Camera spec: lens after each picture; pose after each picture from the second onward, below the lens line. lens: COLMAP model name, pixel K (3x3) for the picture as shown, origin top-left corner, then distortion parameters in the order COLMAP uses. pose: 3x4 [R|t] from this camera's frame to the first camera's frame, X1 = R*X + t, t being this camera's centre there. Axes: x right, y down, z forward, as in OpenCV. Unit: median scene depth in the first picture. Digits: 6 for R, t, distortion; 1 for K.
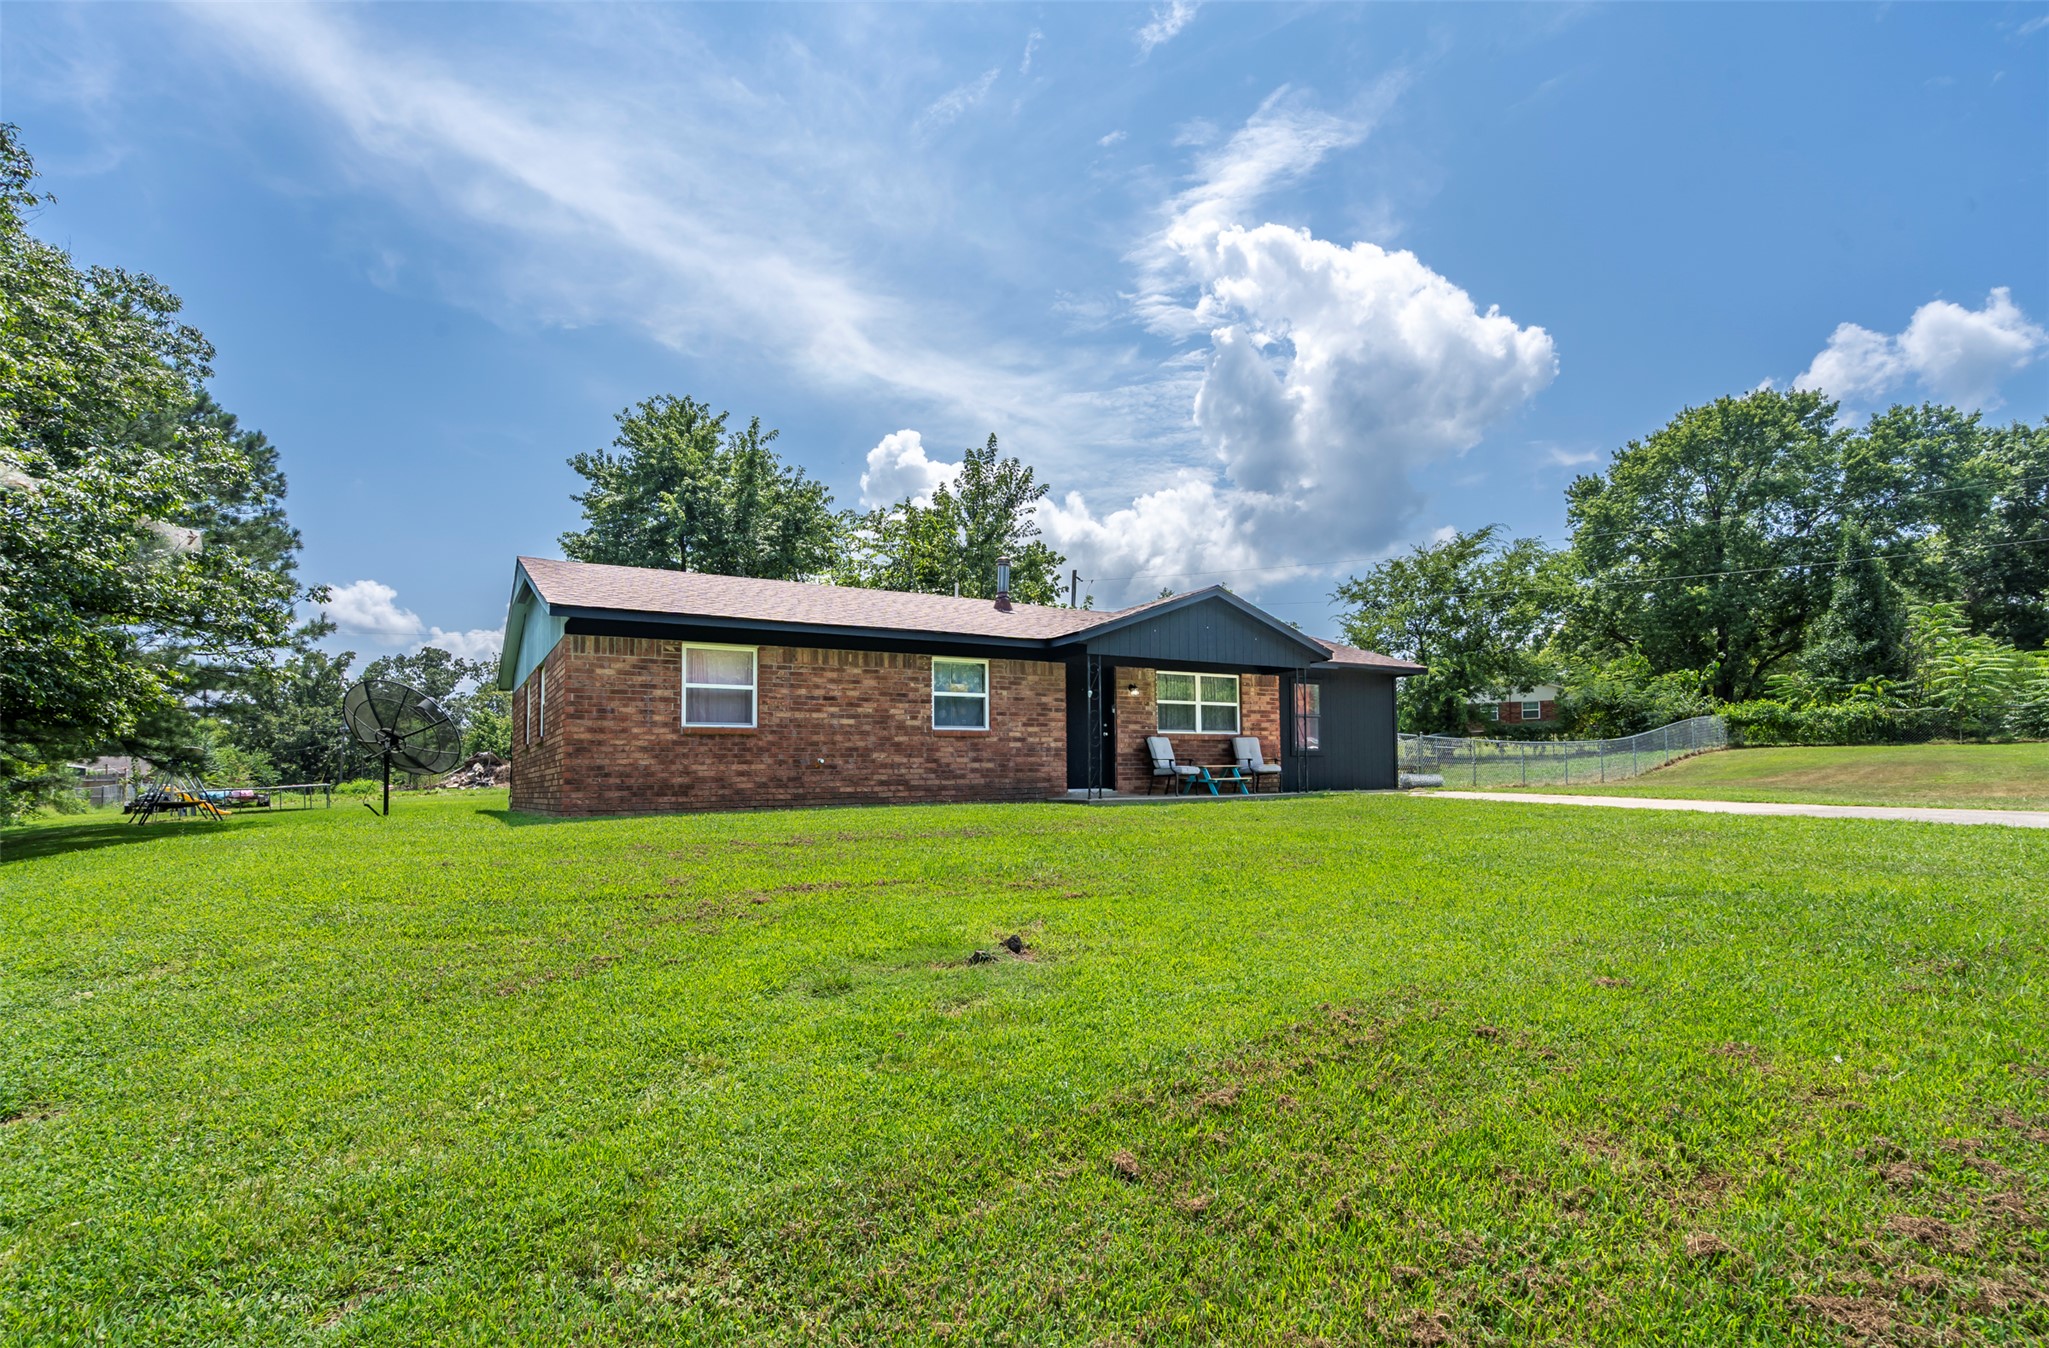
lens RADIAL K [[1004.2, 0, 1024.5], [0, 1004.2, 674.0], [0, 0, 1]] dist [-0.004870, -0.000605]
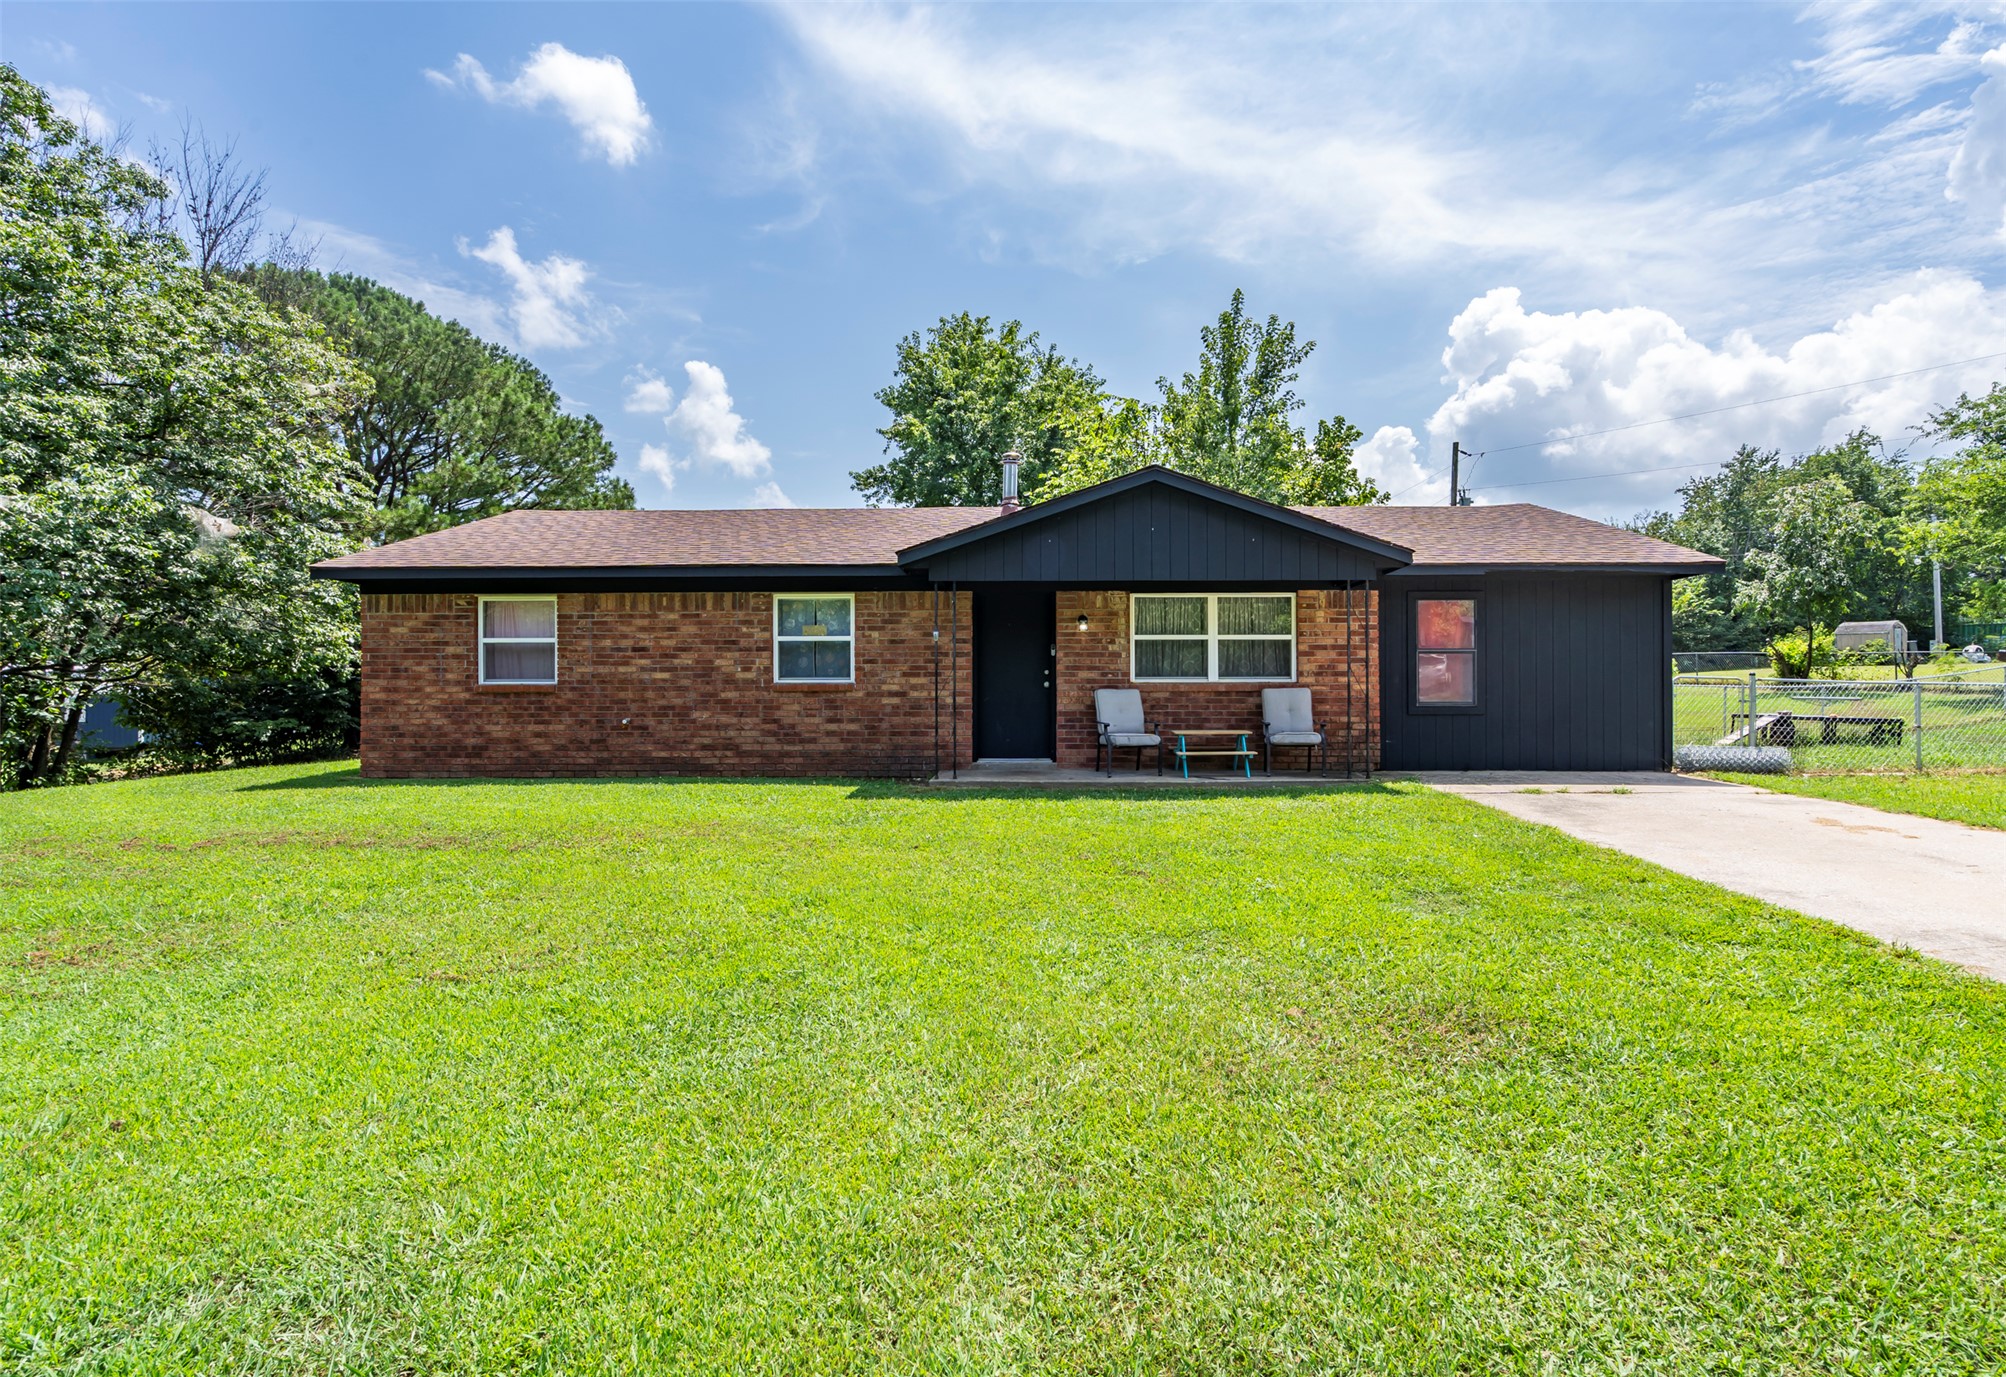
lens RADIAL K [[975.7, 0, 1003.7], [0, 975.7, 638.3], [0, 0, 1]] dist [-0.002583, -0.000208]
pose [[0.834085, -0.009492, -0.551554, 0.525349], [0.046564, 0.997495, 0.053250, -0.015361], [0.549667, -0.070097, 0.832438, 0.460755]]
